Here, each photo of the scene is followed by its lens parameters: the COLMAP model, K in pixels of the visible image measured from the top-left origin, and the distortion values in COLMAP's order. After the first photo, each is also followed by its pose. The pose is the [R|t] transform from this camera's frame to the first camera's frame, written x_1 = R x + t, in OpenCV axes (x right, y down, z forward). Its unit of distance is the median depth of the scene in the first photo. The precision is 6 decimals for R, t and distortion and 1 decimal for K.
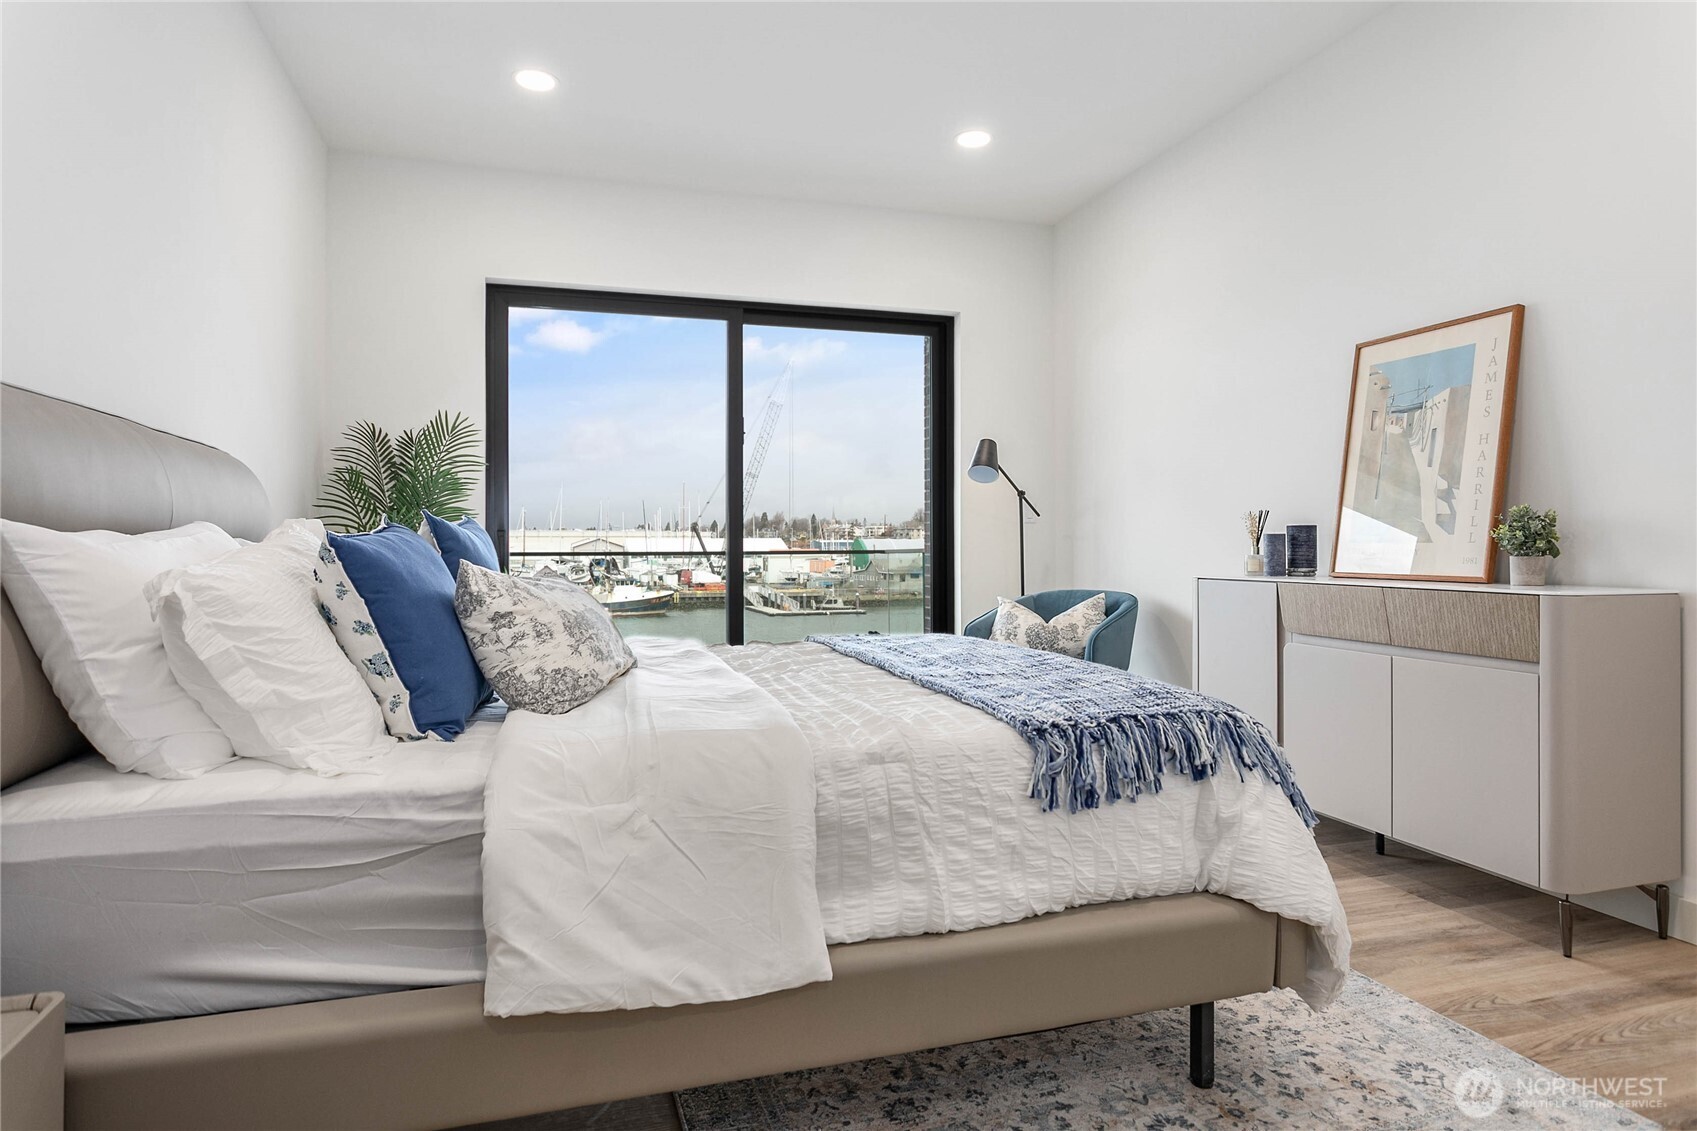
lens RADIAL K [[943.9, 0, 855.4], [0, 943.9, 540.0], [0, 0, 1]] dist [0.028366, -0.005697]
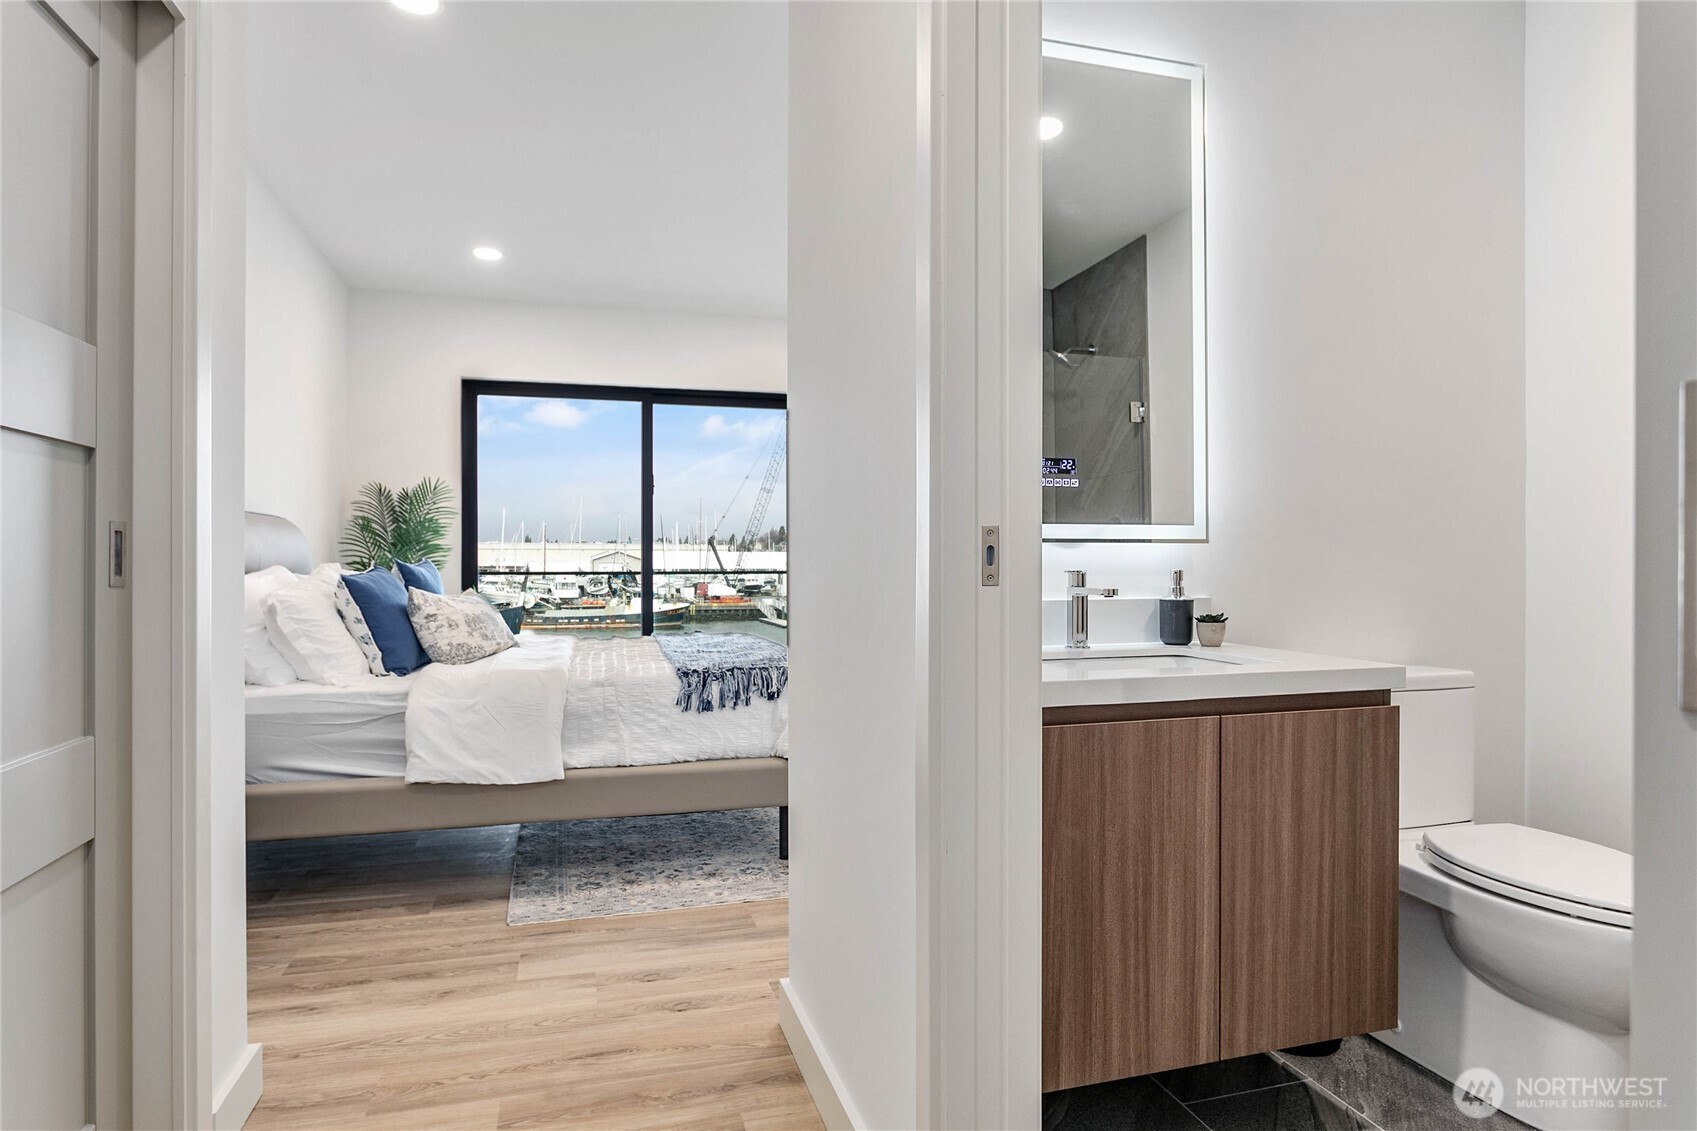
lens RADIAL K [[943.9, 0, 832.2], [0, 943.9, 558.5], [0, 0, 1]] dist [0.028366, -0.005697]
pose [[0.999088, 0.003685, -0.042539, 0.552223], [-0.003463, 0.999980, 0.005278, -0.052059], [0.042557, -0.005125, 0.999081, -0.938804]]
